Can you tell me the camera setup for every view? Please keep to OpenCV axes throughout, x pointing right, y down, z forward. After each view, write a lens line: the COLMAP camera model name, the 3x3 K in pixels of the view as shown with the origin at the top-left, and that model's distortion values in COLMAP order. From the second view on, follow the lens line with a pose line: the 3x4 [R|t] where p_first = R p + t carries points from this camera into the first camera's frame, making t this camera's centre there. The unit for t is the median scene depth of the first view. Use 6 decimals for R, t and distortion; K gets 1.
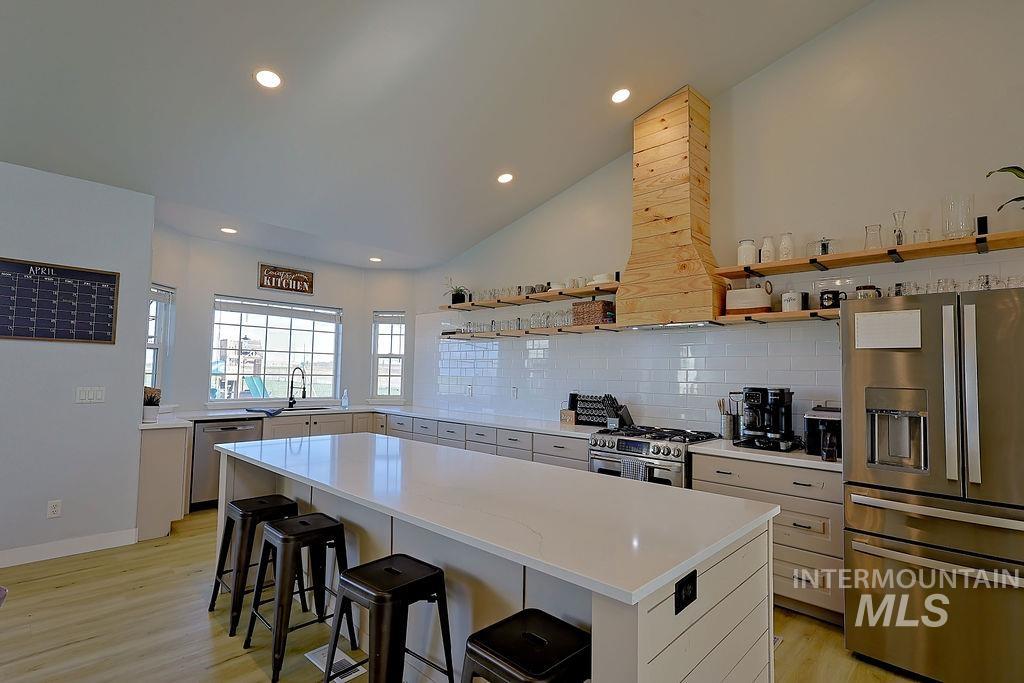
lens RADIAL K [[499.7, 0, 508.5], [0, 499.7, 341.7], [0, 0, 1]] dist [-0.004903, 0.003482]
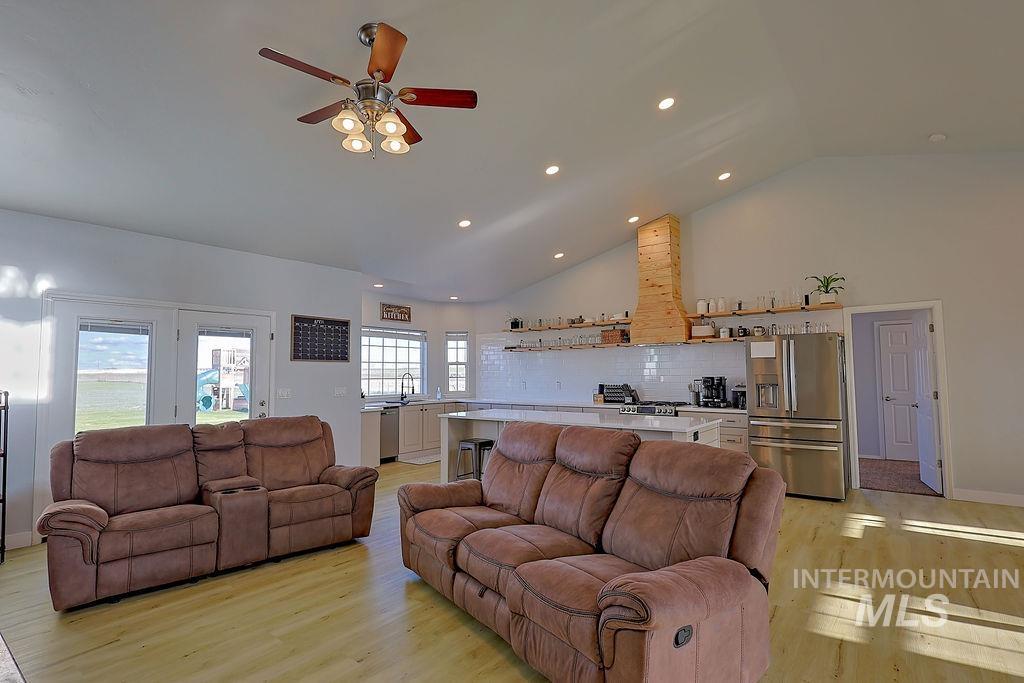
lens RADIAL K [[499.7, 0, 512.2], [0, 499.7, 339.7], [0, 0, 1]] dist [-0.004903, 0.003482]
pose [[0.993459, -0.019431, 0.112524, -0.403791], [0.019961, 0.999794, -0.003580, -0.051508], [-0.112431, 0.005803, 0.993643, -0.716207]]
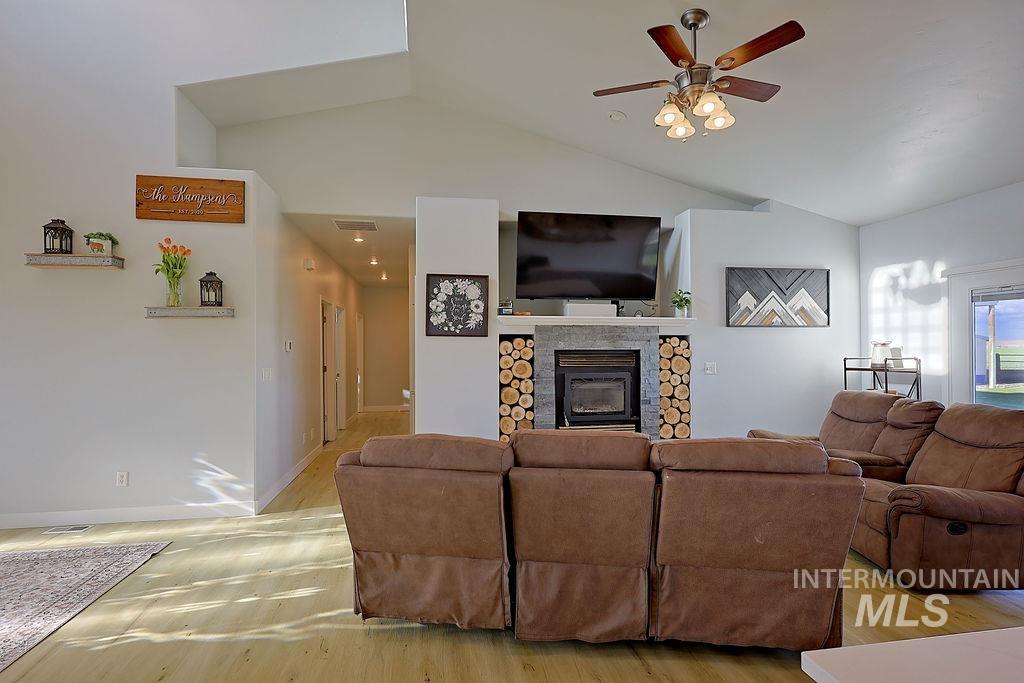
lens RADIAL K [[499.7, 0, 505.5], [0, 499.7, 344.6], [0, 0, 1]] dist [-0.004903, 0.003482]
pose [[-0.593098, -0.021761, -0.804836, 0.303121], [0.045041, 0.997172, -0.060153, 0.020274], [0.803870, -0.071928, -0.590441, 0.293103]]
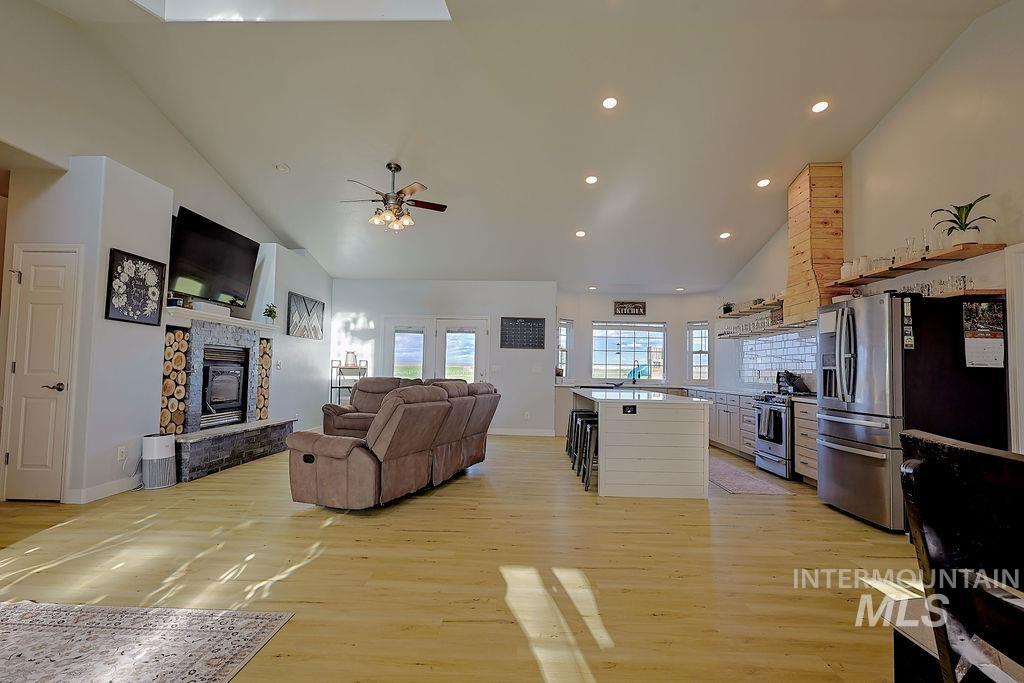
lens RADIAL K [[499.7, 0, 516.8], [0, 499.7, 341.3], [0, 0, 1]] dist [-0.004903, 0.003482]
pose [[0.678661, -0.048381, -0.732856, 0.787566], [0.040245, 0.998779, -0.028668, 0.029541], [0.733348, -0.010038, 0.679780, -0.641101]]
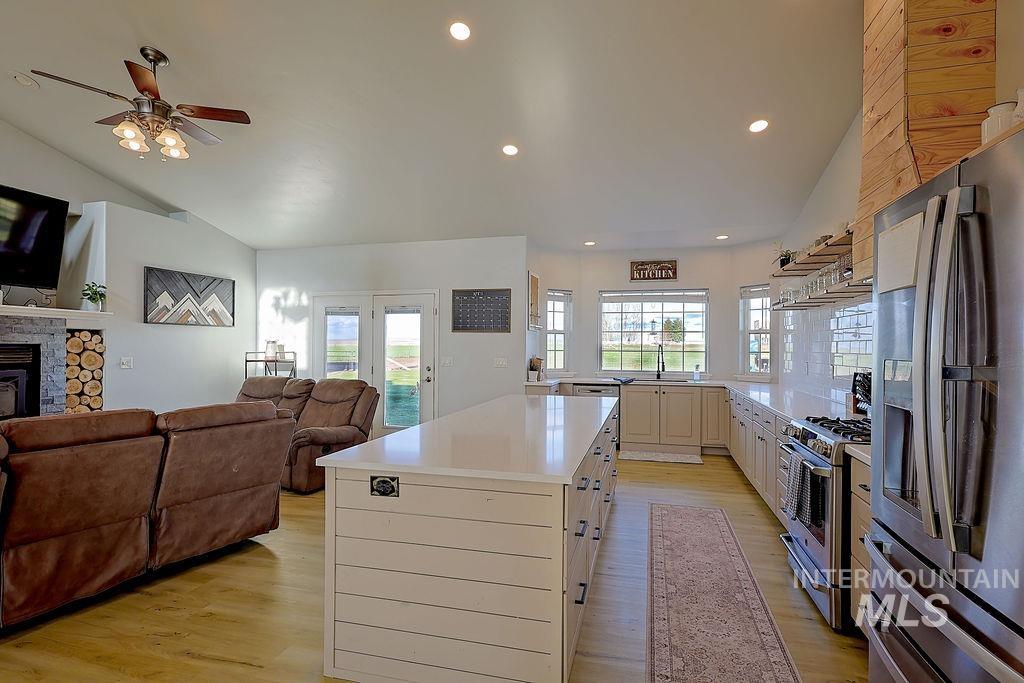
lens RADIAL K [[499.7, 0, 520.8], [0, 499.7, 342.2], [0, 0, 1]] dist [-0.004903, 0.003482]
pose [[0.499371, -0.022825, -0.866088, 0.616864], [0.059432, 0.998201, 0.007961, 0.024404], [0.864348, -0.055448, 0.499829, 0.195492]]
